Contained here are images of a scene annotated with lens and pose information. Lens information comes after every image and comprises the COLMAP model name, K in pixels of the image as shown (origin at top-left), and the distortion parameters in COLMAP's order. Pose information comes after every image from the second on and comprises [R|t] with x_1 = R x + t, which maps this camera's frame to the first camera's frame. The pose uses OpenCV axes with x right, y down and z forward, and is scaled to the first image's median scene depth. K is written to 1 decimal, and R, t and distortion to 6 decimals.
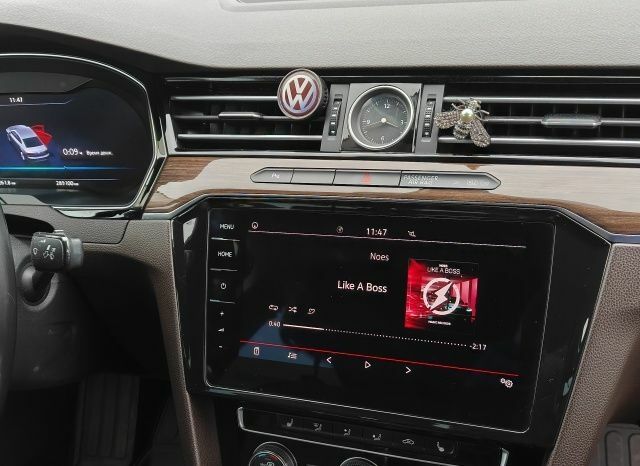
lens RADIAL K [[702.7, 0, 320.0], [0, 702.7, 233.0], [0, 0, 1]] dist [0.080907, -0.010350]
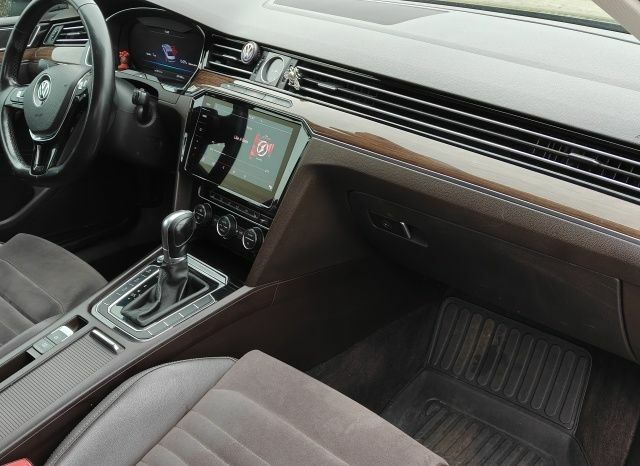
lens RADIAL K [[702.7, 0, 320.0], [0, 702.7, 233.0], [0, 0, 1]] dist [0.080907, -0.010350]
pose [[0.894613, 0.276481, -0.351034, 1.111310], [-0.254204, 0.960983, 0.109047, 0.049912], [0.367487, -0.008320, 0.929991, -0.991924]]
